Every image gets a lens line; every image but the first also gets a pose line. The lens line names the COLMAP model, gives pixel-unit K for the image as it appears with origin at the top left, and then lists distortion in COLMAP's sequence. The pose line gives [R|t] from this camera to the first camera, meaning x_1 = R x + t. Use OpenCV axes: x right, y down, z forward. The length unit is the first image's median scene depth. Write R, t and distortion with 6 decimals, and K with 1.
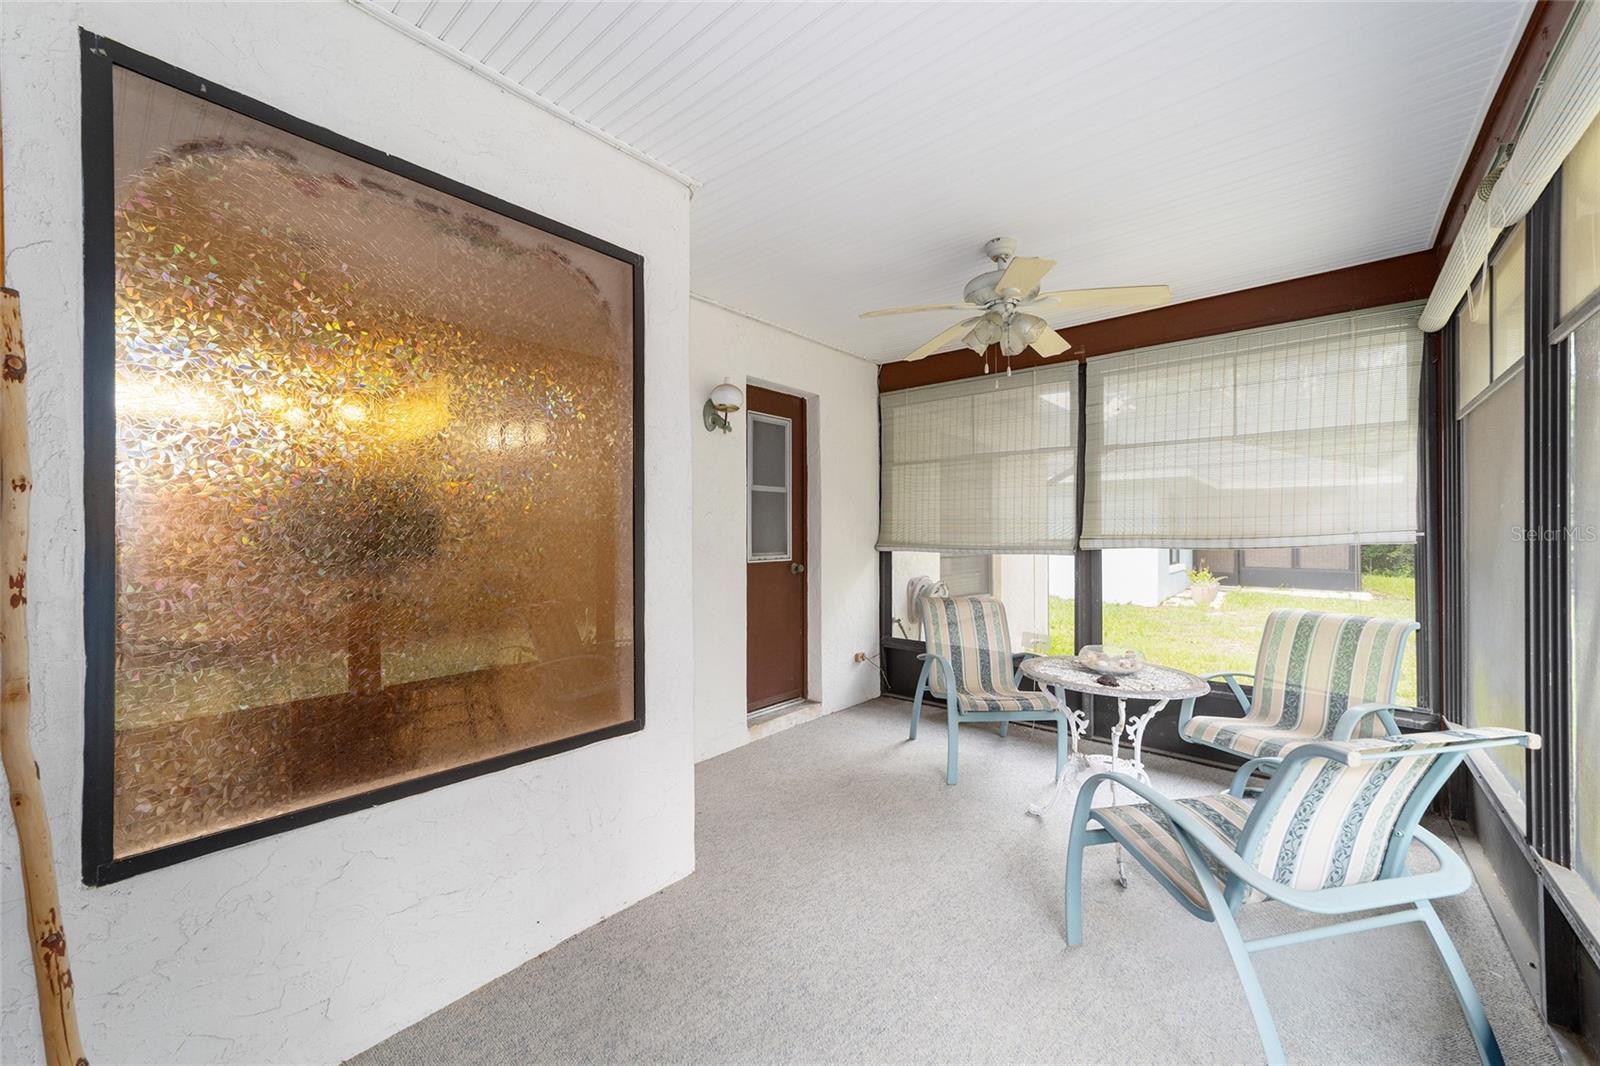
lens RADIAL K [[614.3, 0, 793.4], [0, 614.3, 534.3], [0, 0, 1]] dist [-0.016331, 0.007999]
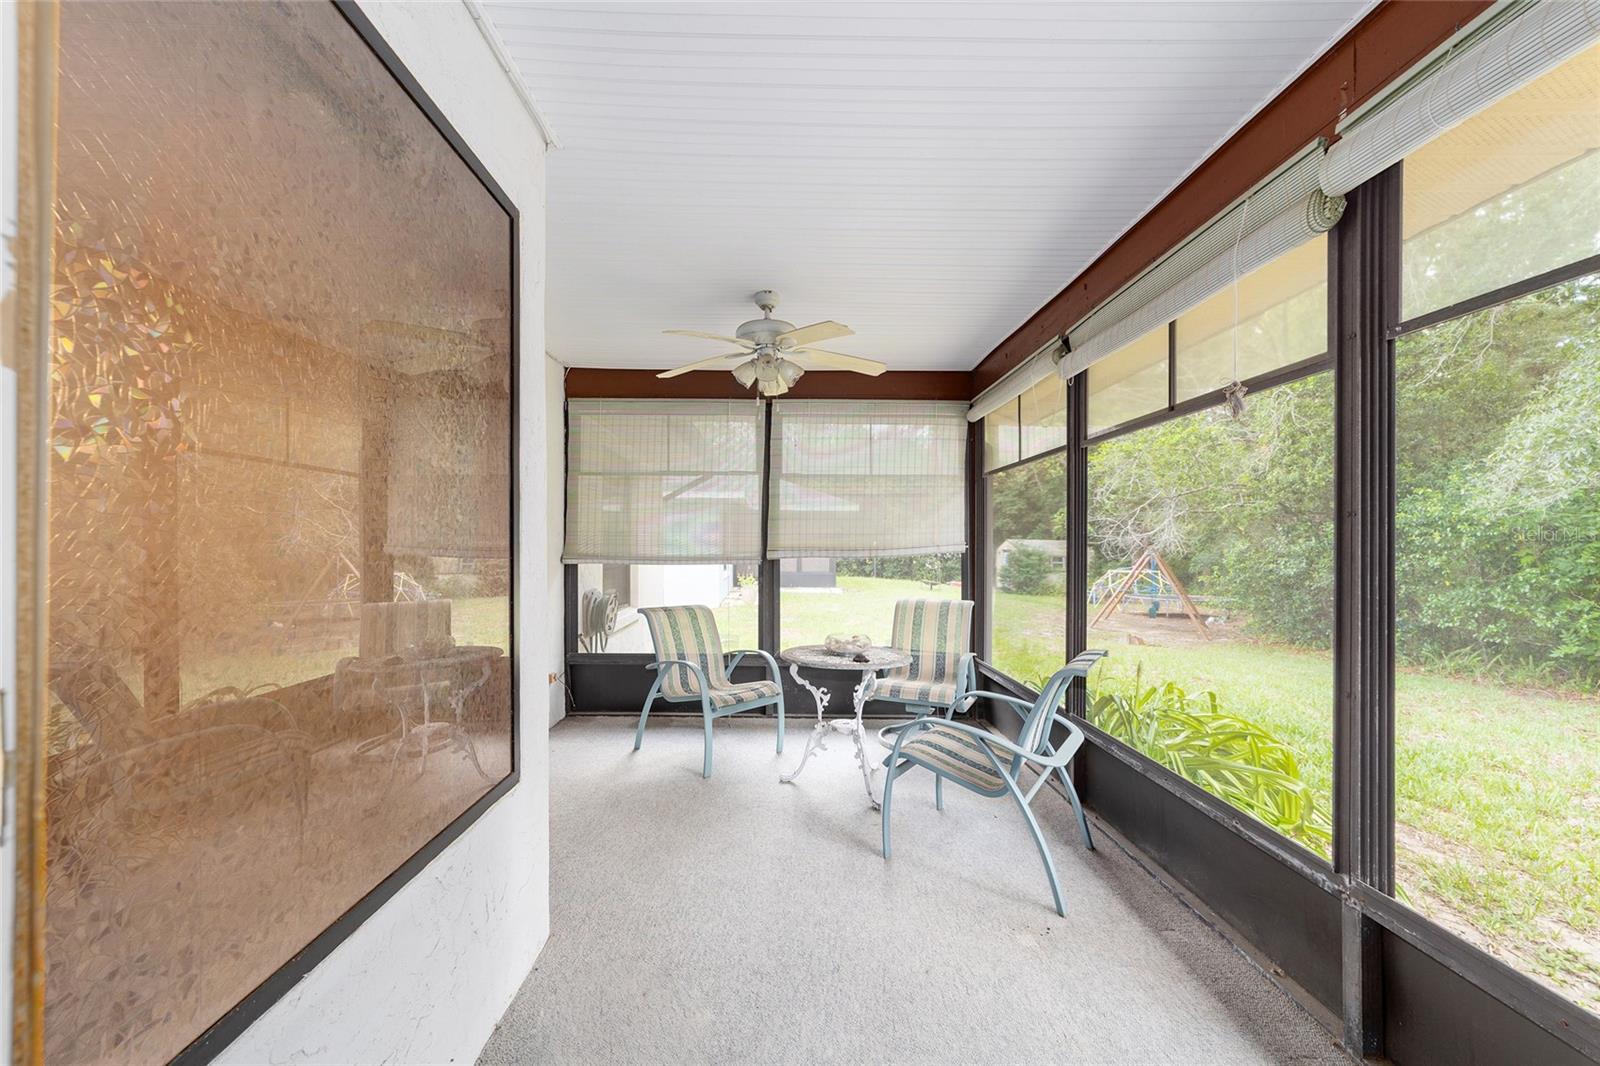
lens RADIAL K [[616.8, 0, 792.4], [0, 616.8, 542.1], [0, 0, 1]] dist [-0.020412, 0.011621]
pose [[0.745429, 0.005808, 0.666560, -0.316291], [-0.001146, 0.999972, -0.007432, 0.001151], [-0.666584, 0.004776, 0.745415, 0.079343]]
